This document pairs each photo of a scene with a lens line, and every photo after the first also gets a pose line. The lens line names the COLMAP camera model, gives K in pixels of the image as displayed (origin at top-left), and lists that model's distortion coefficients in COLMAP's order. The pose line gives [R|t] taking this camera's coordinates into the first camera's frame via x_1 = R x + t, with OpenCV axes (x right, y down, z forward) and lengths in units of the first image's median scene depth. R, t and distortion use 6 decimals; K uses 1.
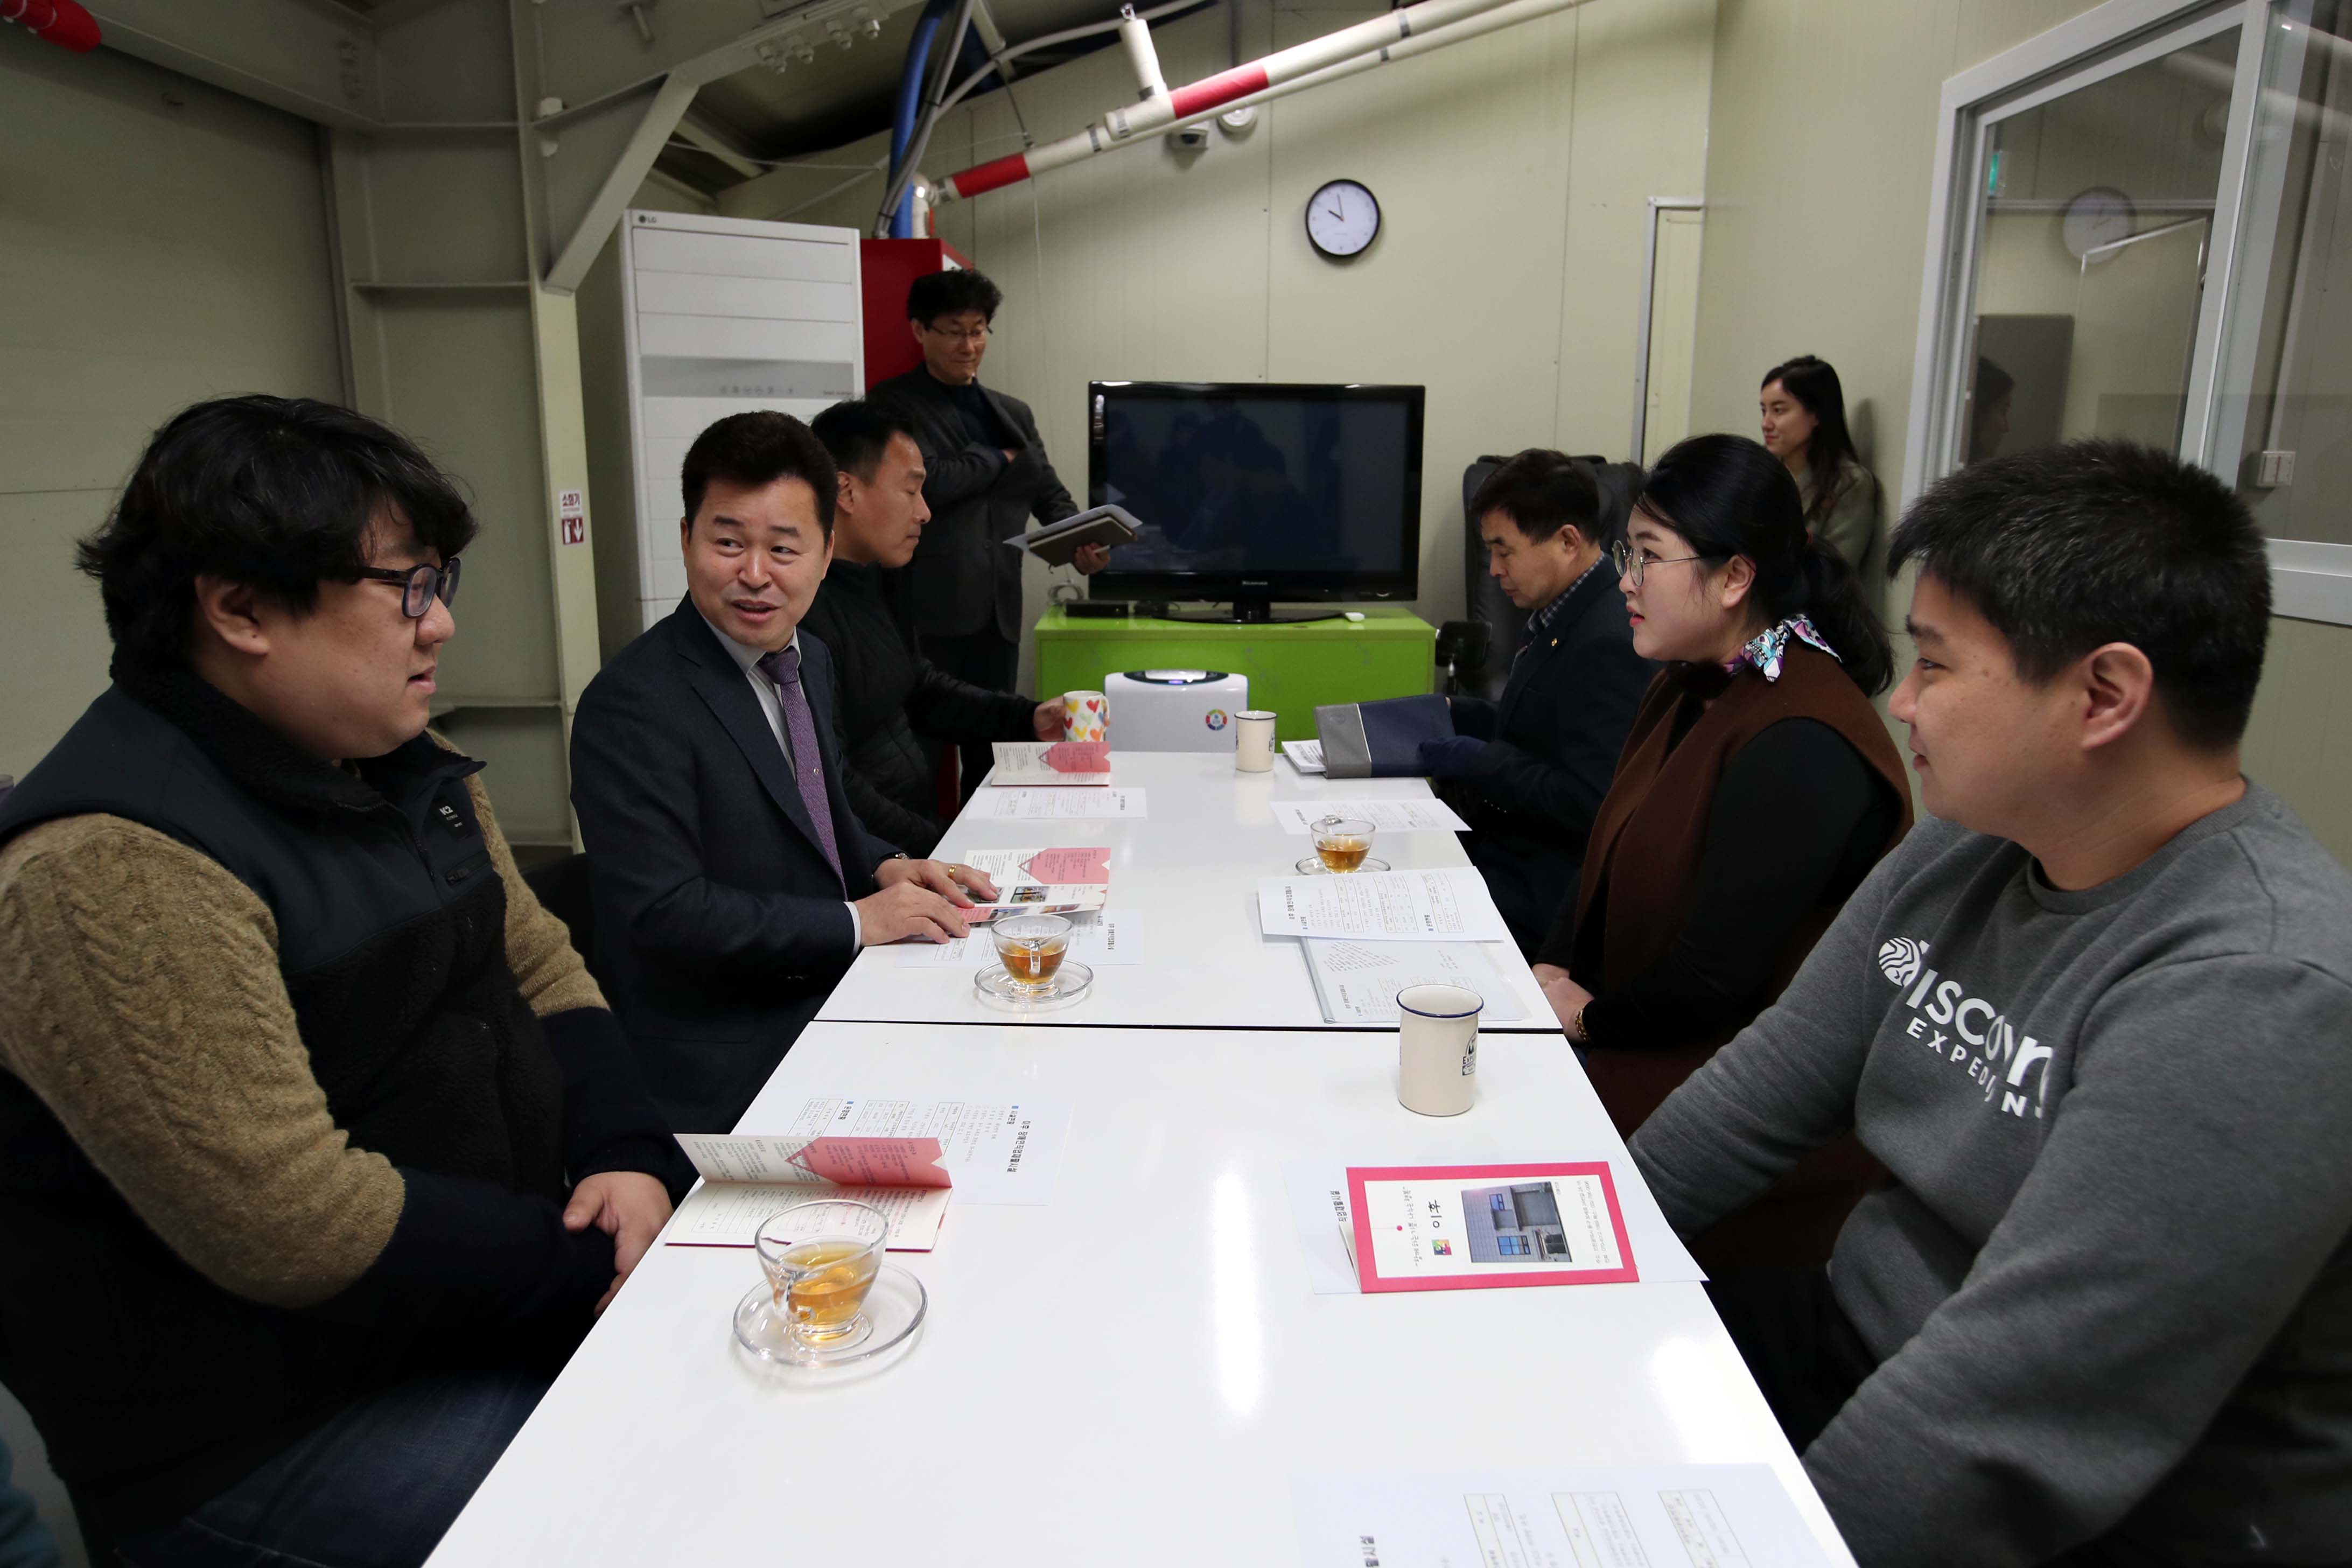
lens RADIAL K [[1412.2, 0, 1176.0], [0, 1412.2, 784.0], [0, 0, 1]] dist [-0.039158, 0.040059]
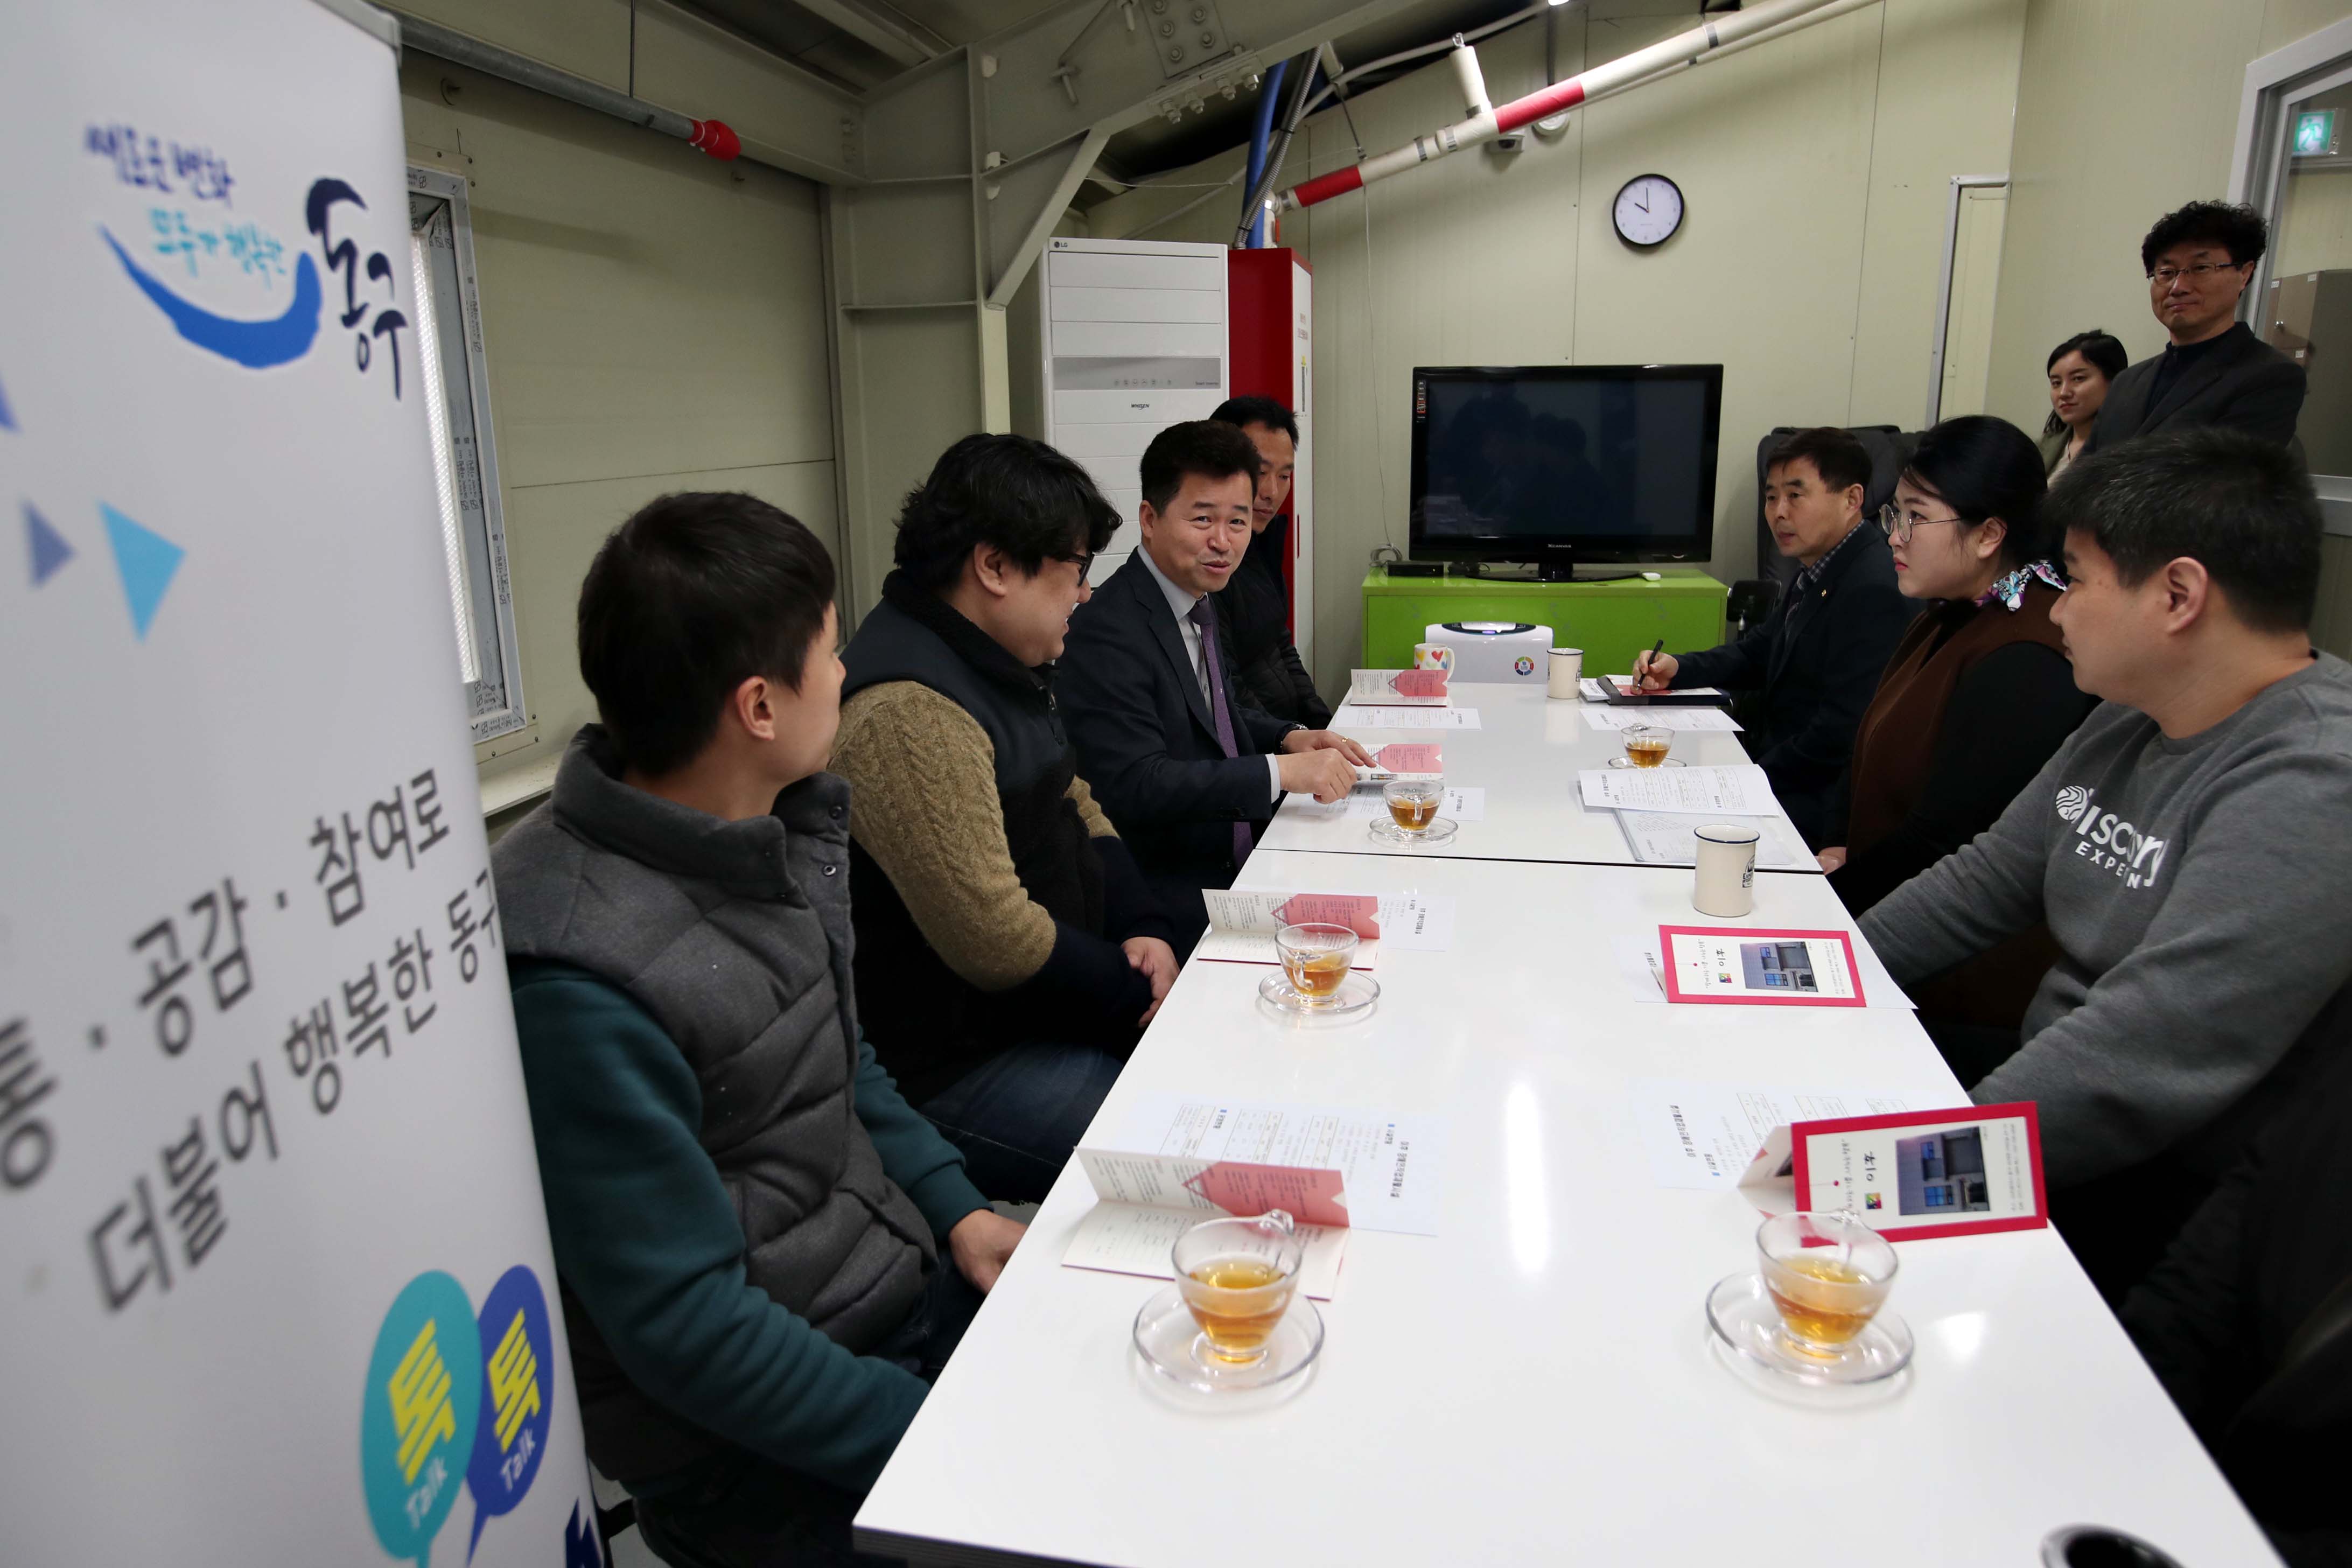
lens RADIAL K [[1464.1, 0, 1176.0], [0, 1464.1, 784.0], [0, 0, 1]] dist [-0.000734, -0.046856]
pose [[0.984736, 0.026494, -0.172029, -0.050799], [-0.024641, 0.999613, 0.012897, 0.050543], [0.172304, -0.008461, 0.985007, -0.257902]]
